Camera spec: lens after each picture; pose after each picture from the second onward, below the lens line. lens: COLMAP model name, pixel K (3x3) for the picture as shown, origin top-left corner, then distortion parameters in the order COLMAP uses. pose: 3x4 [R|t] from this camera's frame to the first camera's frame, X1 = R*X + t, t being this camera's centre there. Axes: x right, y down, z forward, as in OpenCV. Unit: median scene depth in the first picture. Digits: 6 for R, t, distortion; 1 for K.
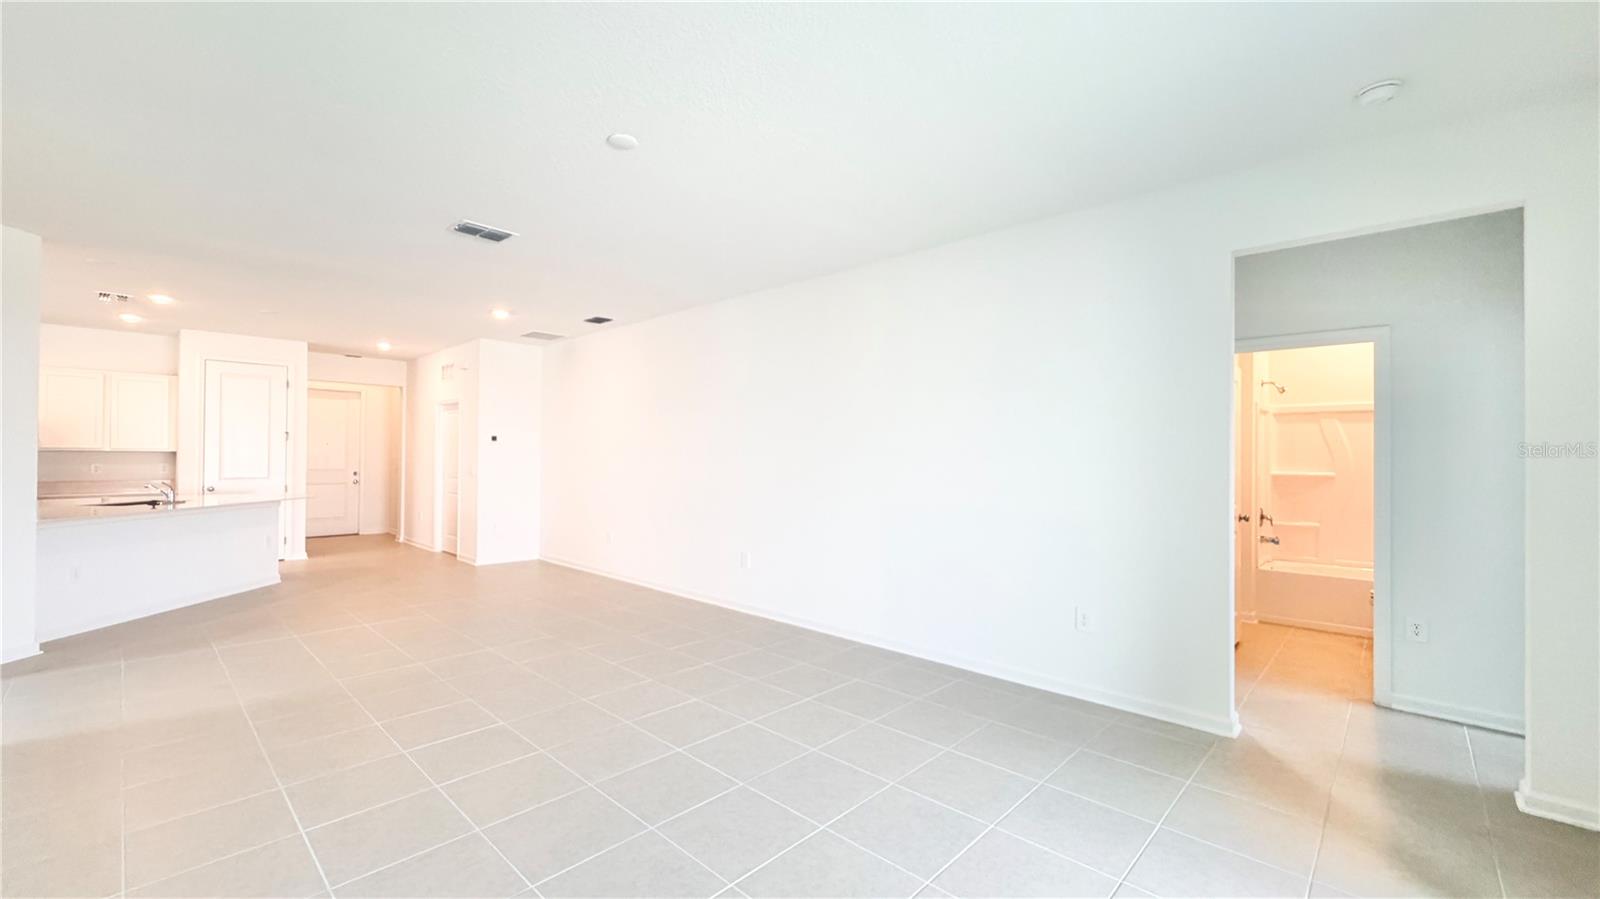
lens RADIAL K [[642.2, 0, 796.0], [0, 642.2, 452.9], [0, 0, 1]] dist [-0.000668, 0.000986]
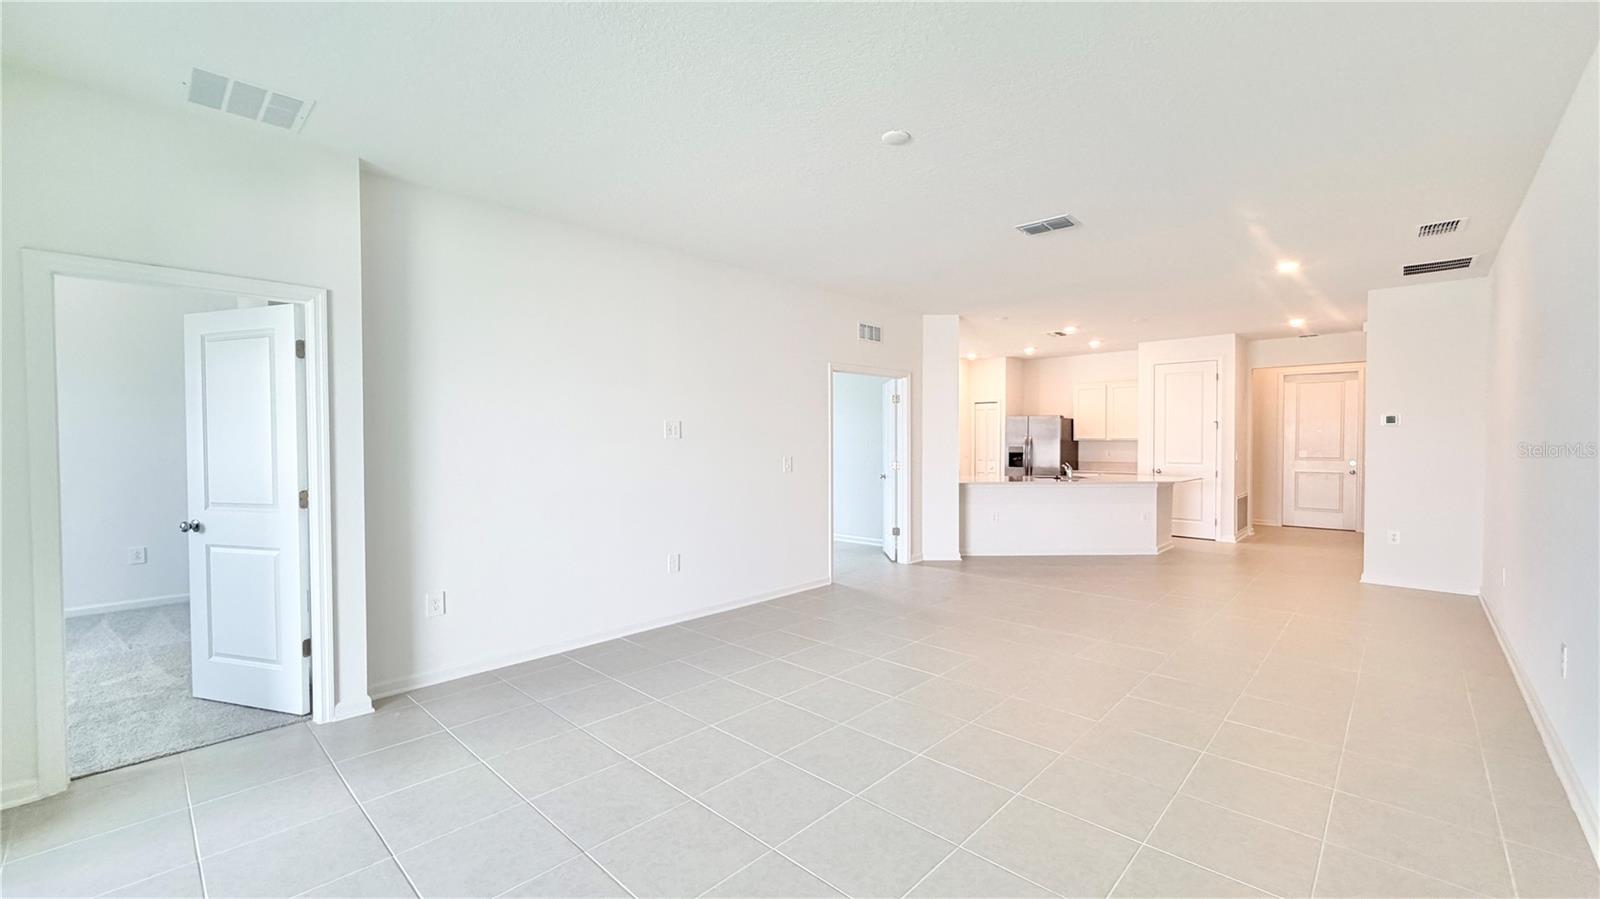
lens RADIAL K [[642.2, 0, 798.8], [0, 642.2, 450.7], [0, 0, 1]] dist [-0.000668, 0.000986]
pose [[0.002843, 0.008785, -0.999957, 0.293739], [0.006238, 0.999942, 0.008803, 0.003018], [0.999977, -0.006263, 0.002788, 0.320943]]
